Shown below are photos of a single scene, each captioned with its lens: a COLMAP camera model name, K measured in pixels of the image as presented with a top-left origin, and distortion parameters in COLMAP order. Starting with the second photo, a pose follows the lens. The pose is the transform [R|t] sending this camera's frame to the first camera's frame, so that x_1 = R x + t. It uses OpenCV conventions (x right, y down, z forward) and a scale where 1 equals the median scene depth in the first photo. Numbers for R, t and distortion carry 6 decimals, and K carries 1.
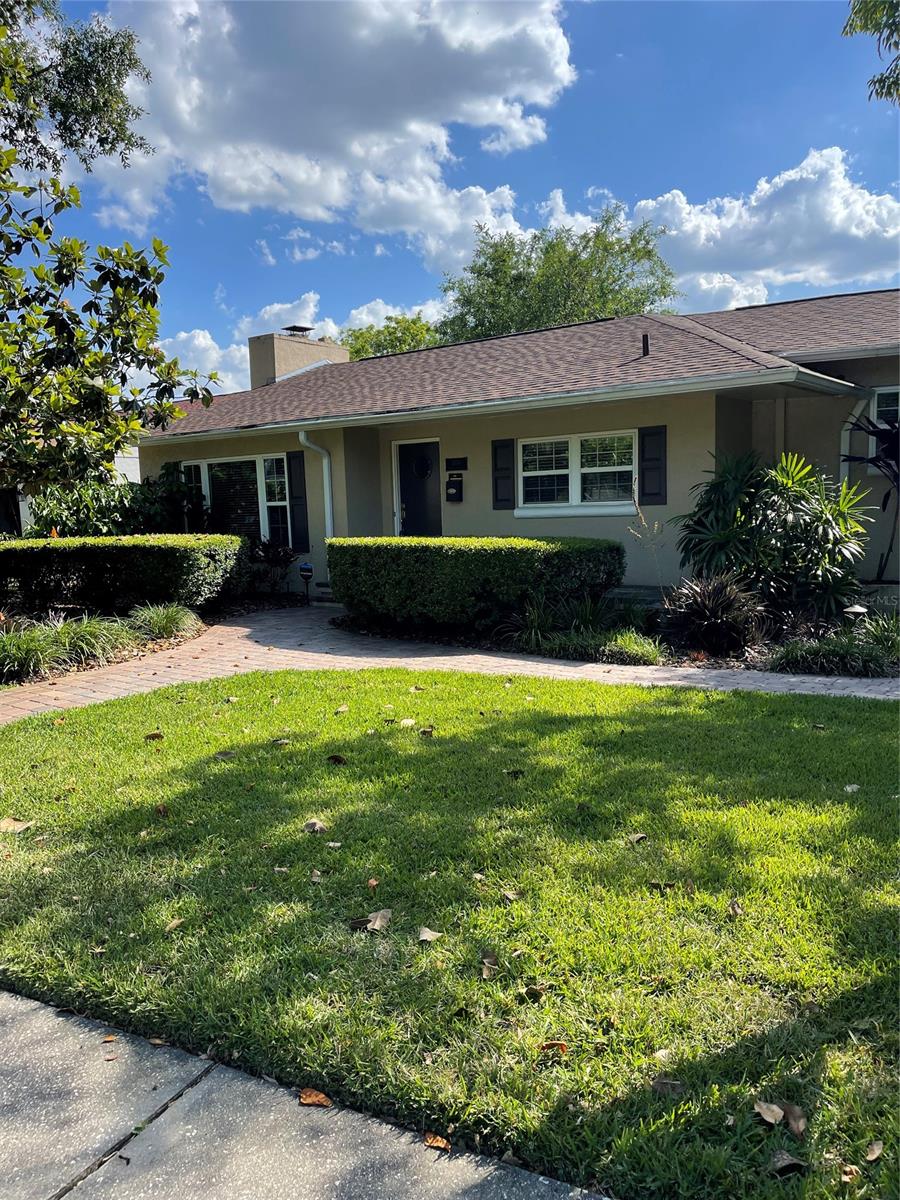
lens RADIAL K [[892.9, 0, 463.1], [0, 892.9, 609.7], [0, 0, 1]] dist [0.060682, -0.095355]
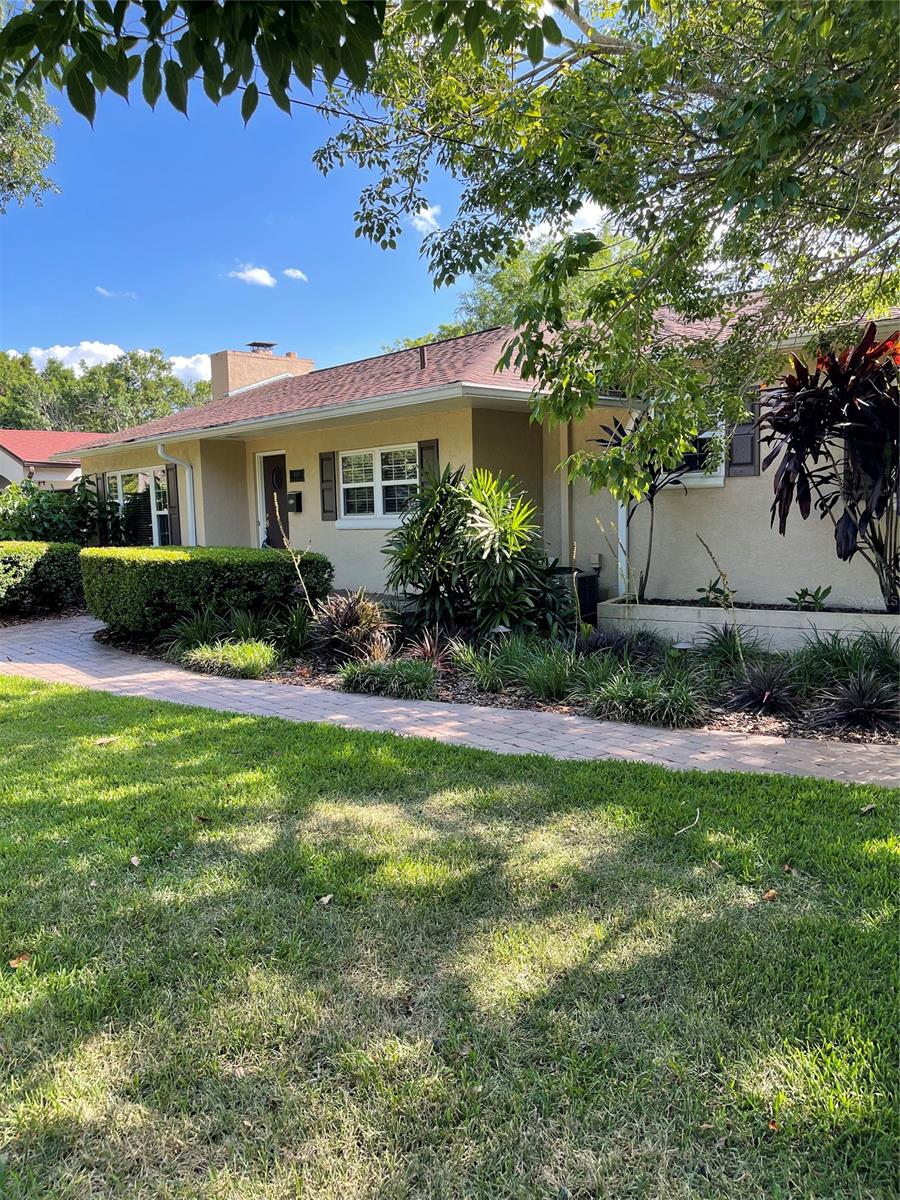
lens RADIAL K [[892.9, 0, 463.1], [0, 892.9, 609.7], [0, 0, 1]] dist [0.060682, -0.095355]
pose [[0.981197, 0.026943, -0.191121, 0.606249], [-0.027646, 0.999617, -0.001014, -0.021482], [0.191021, 0.006279, 0.981566, 0.046227]]
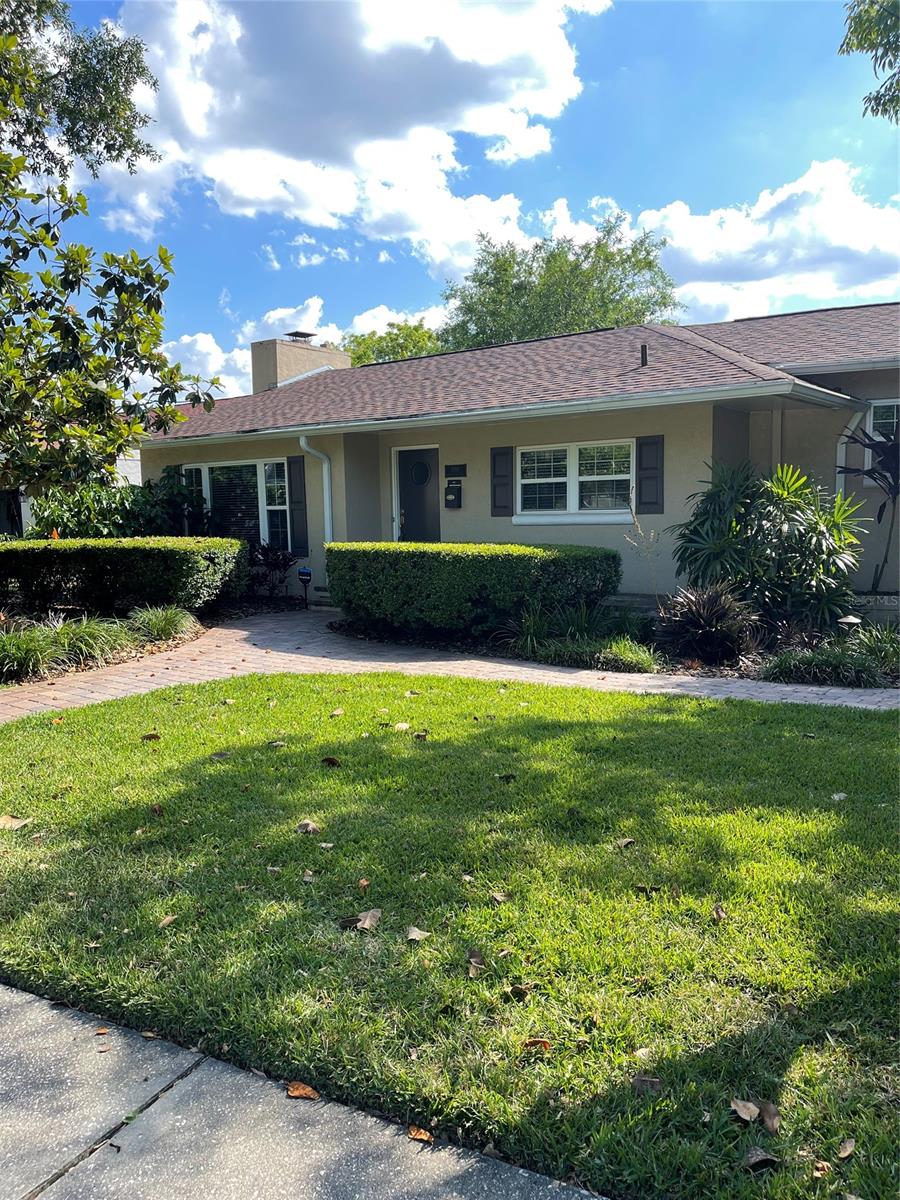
lens RADIAL K [[895.8, 0, 459.5], [0, 895.8, 603.6], [0, 0, 1]] dist [0.064444, -0.101054]
pose [[0.999917, 0.012379, -0.003688, 0.004089], [-0.012427, 0.999835, -0.013256, 0.000249], [0.003523, 0.013301, 0.999905, -0.012218]]
